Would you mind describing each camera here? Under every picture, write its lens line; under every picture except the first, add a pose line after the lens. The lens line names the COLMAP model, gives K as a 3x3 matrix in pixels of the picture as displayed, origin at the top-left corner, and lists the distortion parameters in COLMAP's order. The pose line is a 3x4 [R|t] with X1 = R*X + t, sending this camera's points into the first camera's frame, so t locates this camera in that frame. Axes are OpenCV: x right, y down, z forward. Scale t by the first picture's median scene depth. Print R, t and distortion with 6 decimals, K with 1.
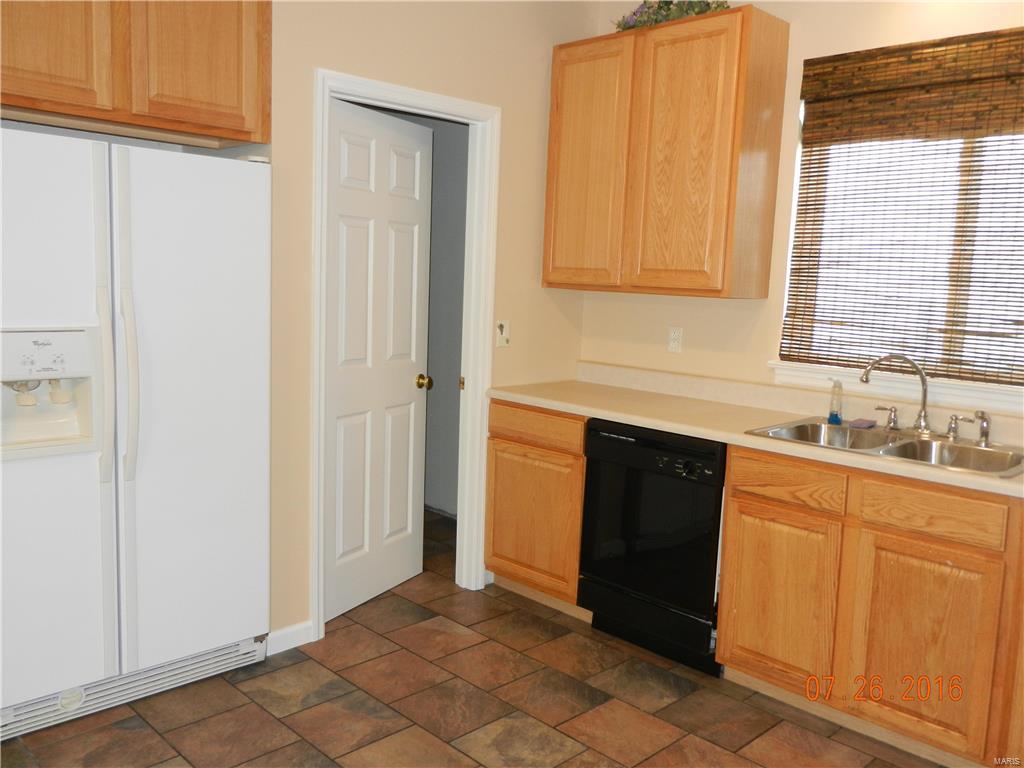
lens RADIAL K [[865.1, 0, 540.5], [0, 865.1, 386.8], [0, 0, 1]] dist [-0.004963, 0.029721]
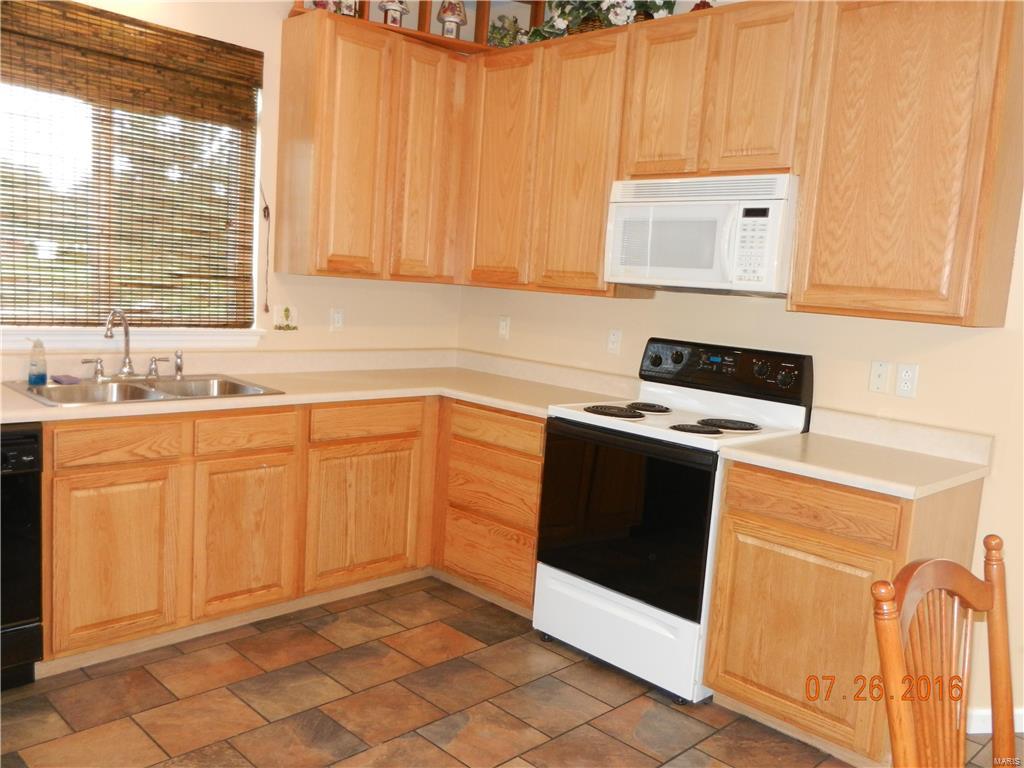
lens RADIAL K [[865.1, 0, 528.2], [0, 865.1, 401.9], [0, 0, 1]] dist [-0.004963, 0.029721]
pose [[0.003127, -0.178495, 0.983936, -0.679748], [0.064081, 0.981954, 0.177932, -0.083954], [-0.997940, 0.062496, 0.014509, 0.491820]]
